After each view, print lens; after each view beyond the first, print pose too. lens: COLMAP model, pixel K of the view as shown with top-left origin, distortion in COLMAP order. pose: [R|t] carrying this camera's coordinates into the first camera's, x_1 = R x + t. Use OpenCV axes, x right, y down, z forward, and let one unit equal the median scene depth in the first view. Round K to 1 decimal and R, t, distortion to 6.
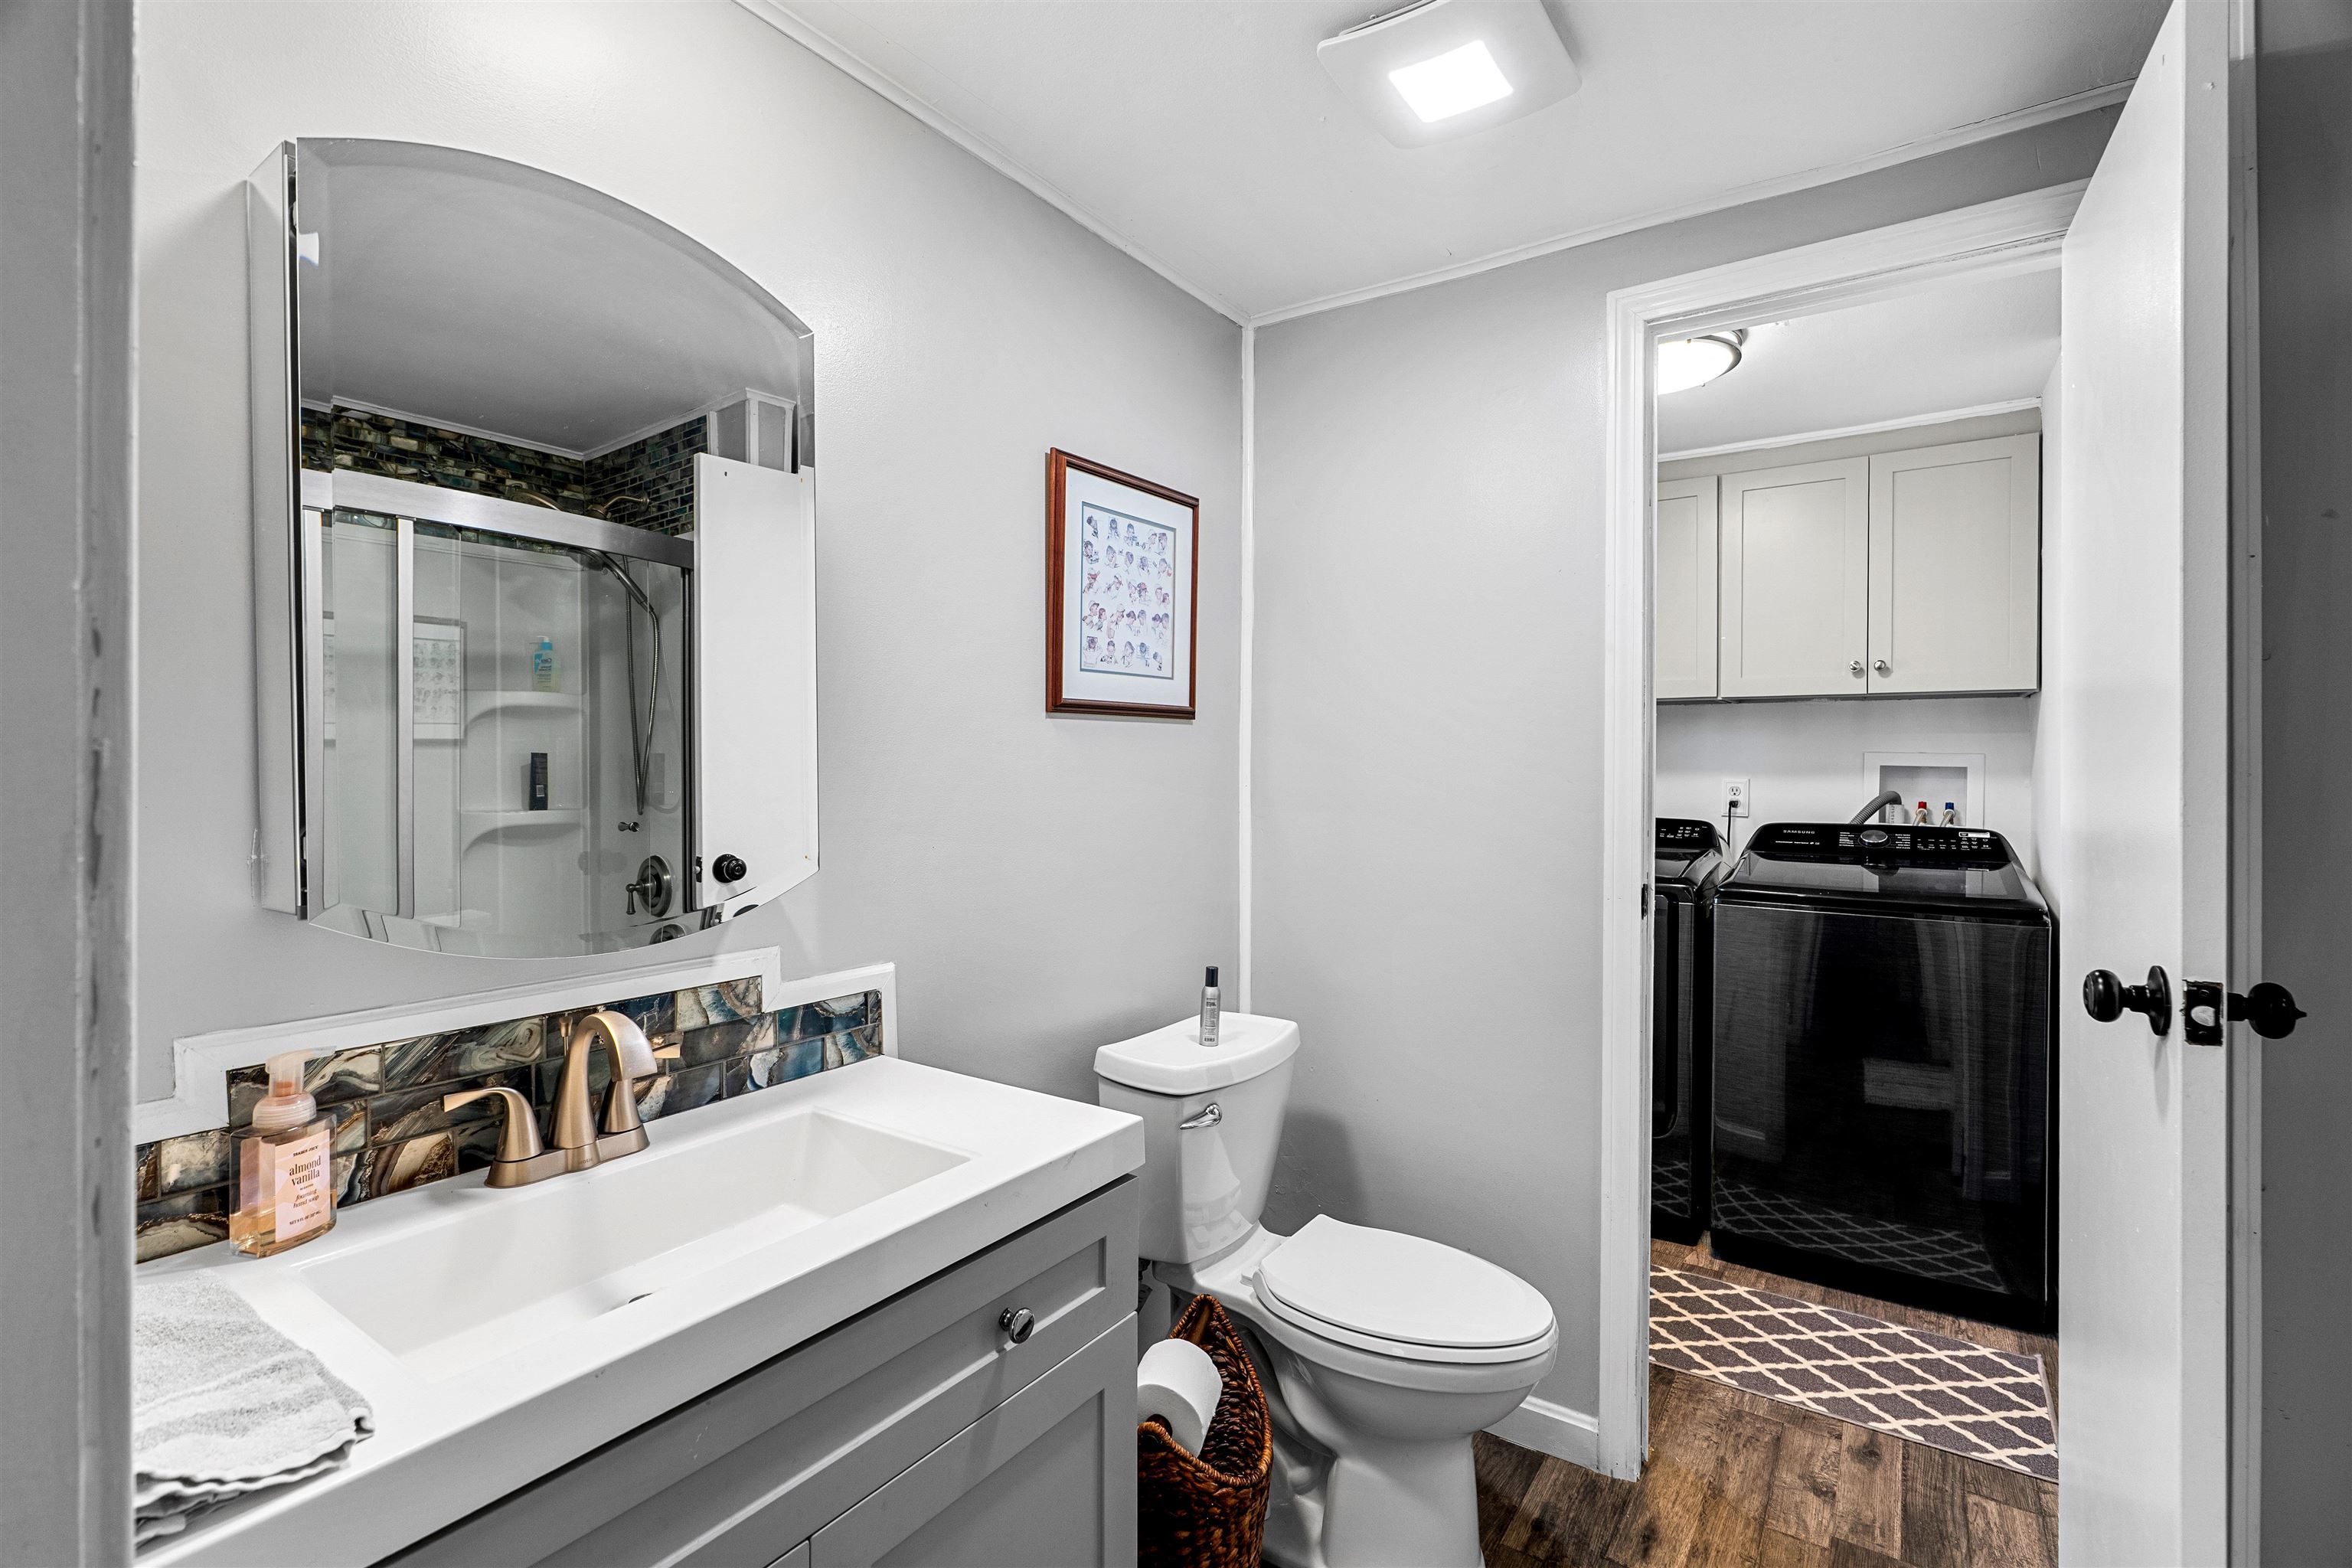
lens RADIAL K [[1070.7, 0, 1179.5], [0, 1070.7, 764.1], [0, 0, 1]] dist [-0.002426, 0.001311]
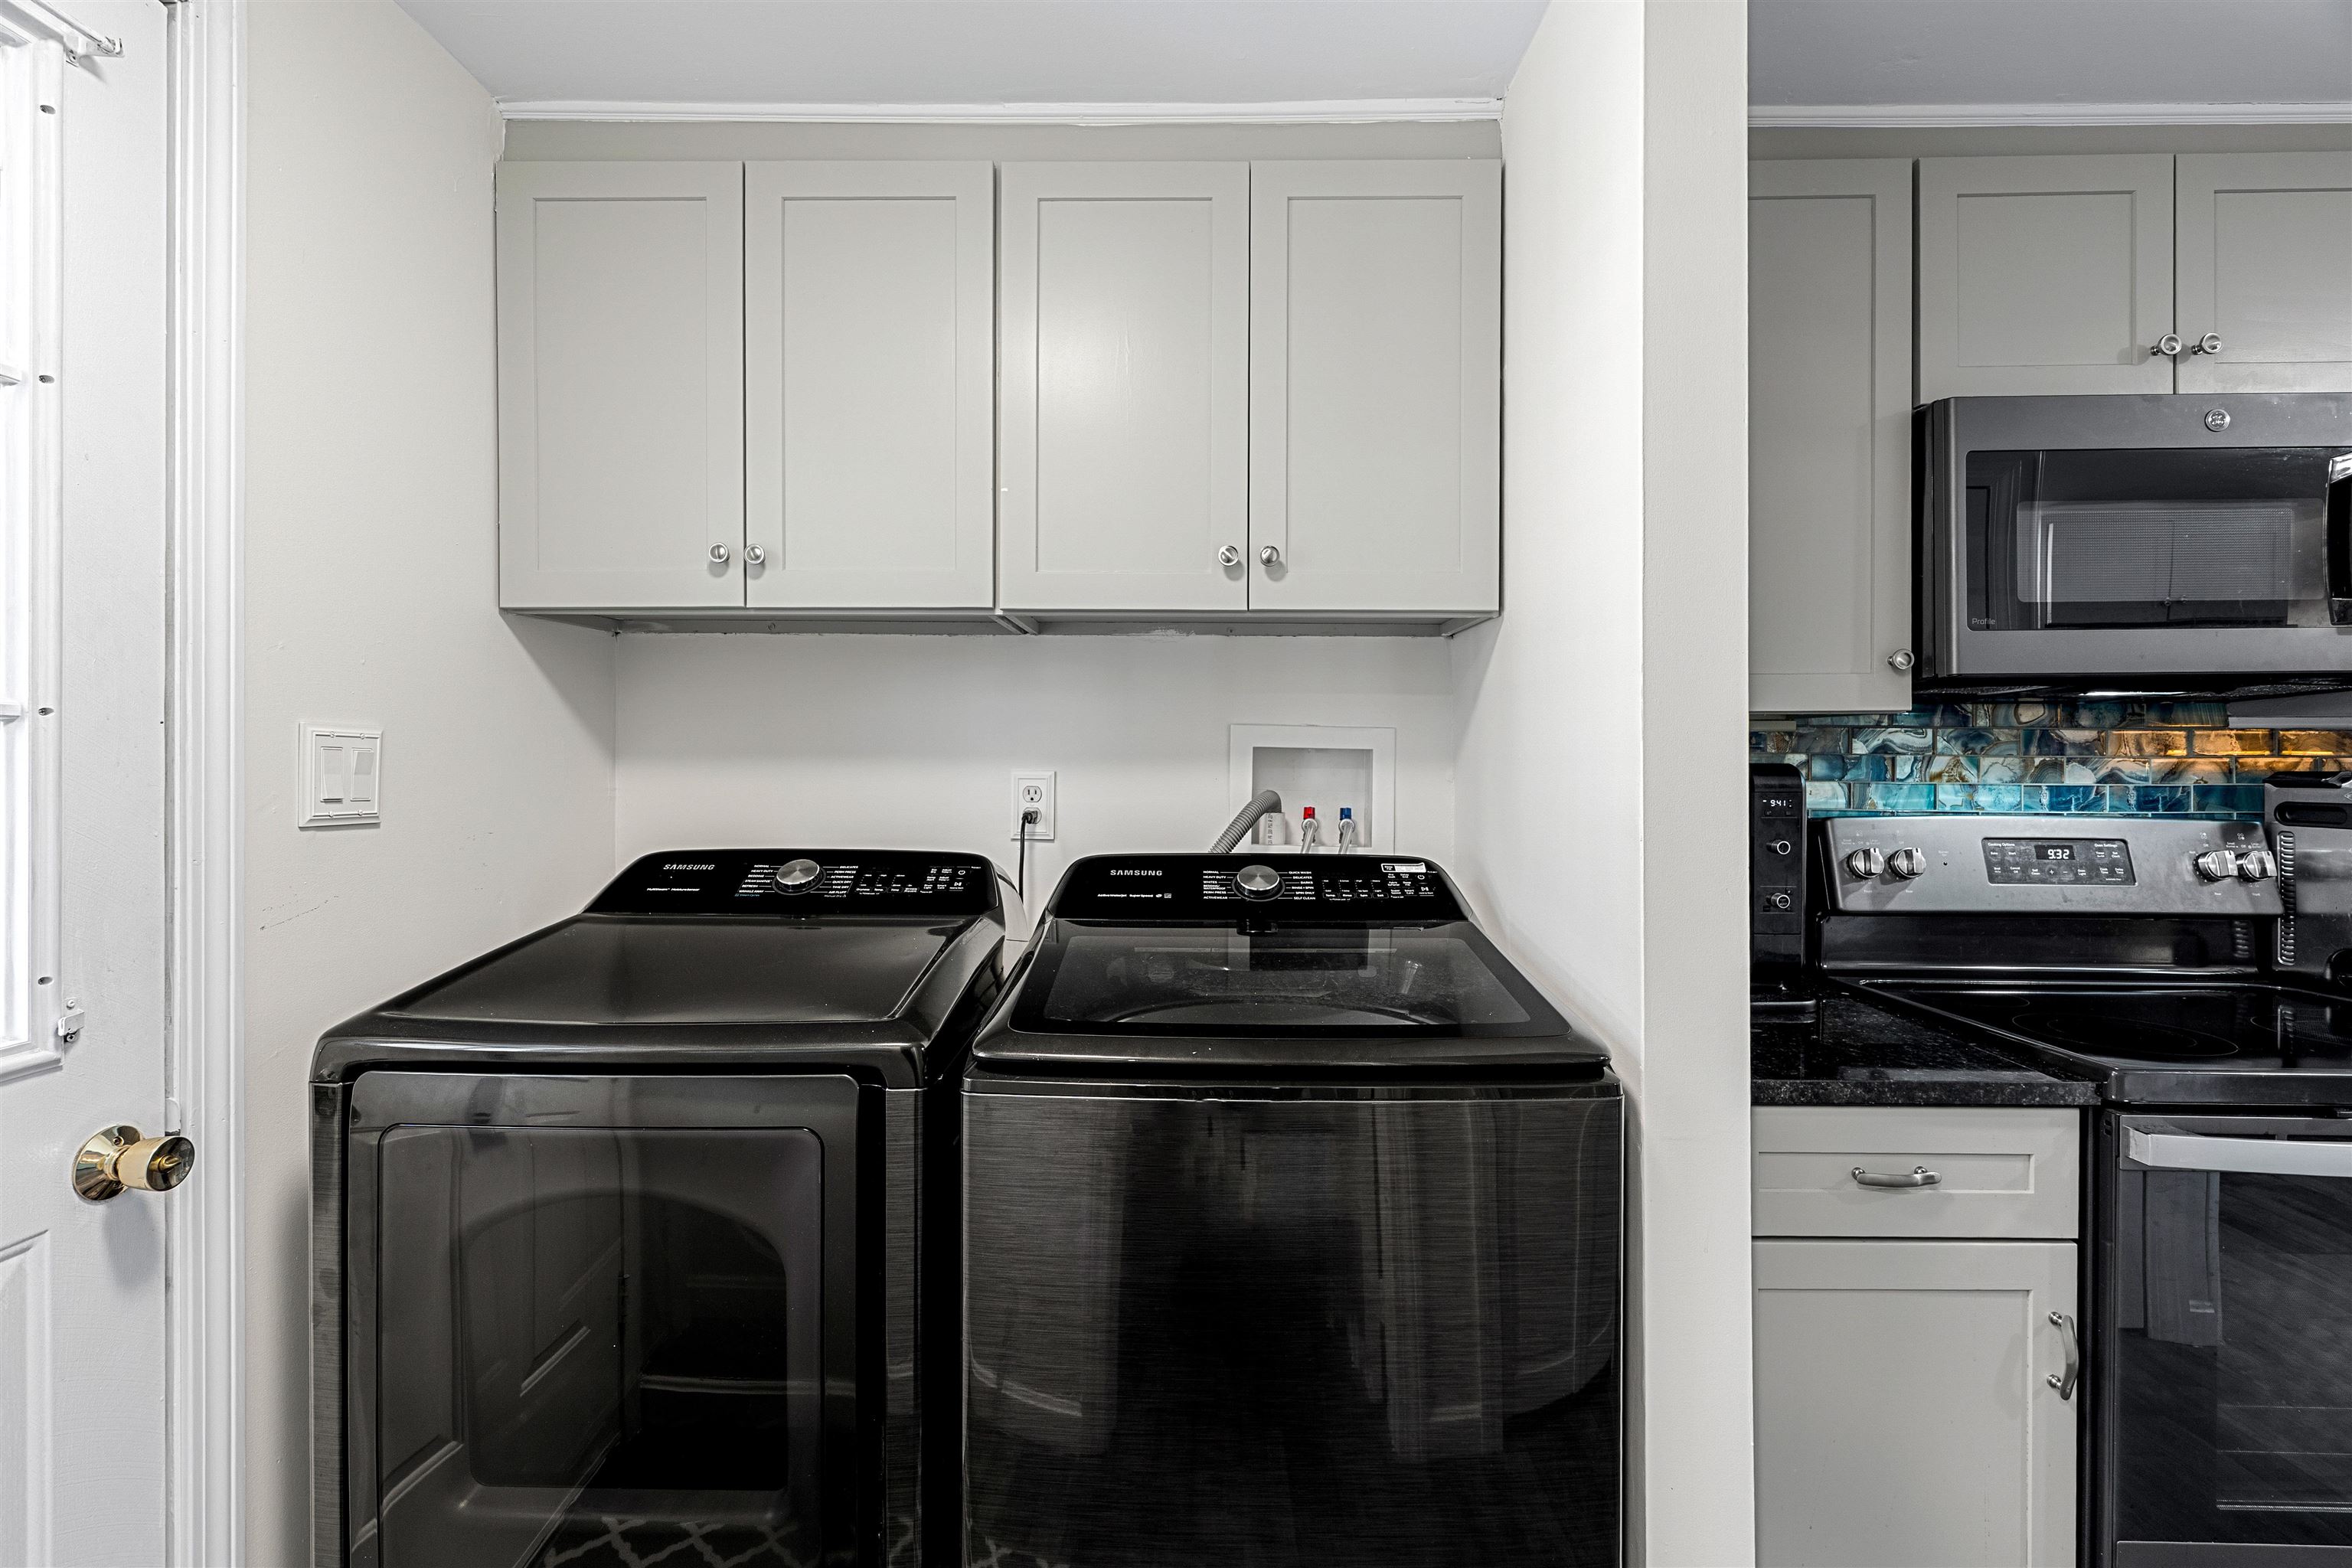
lens RADIAL K [[1070.7, 0, 1179.5], [0, 1070.7, 764.1], [0, 0, 1]] dist [-0.002426, 0.001311]
pose [[0.831657, -0.004698, 0.555270, 0.312673], [0.000852, 0.999974, 0.007184, 0.006477], [-0.555289, -0.005502, 0.831639, 0.564526]]
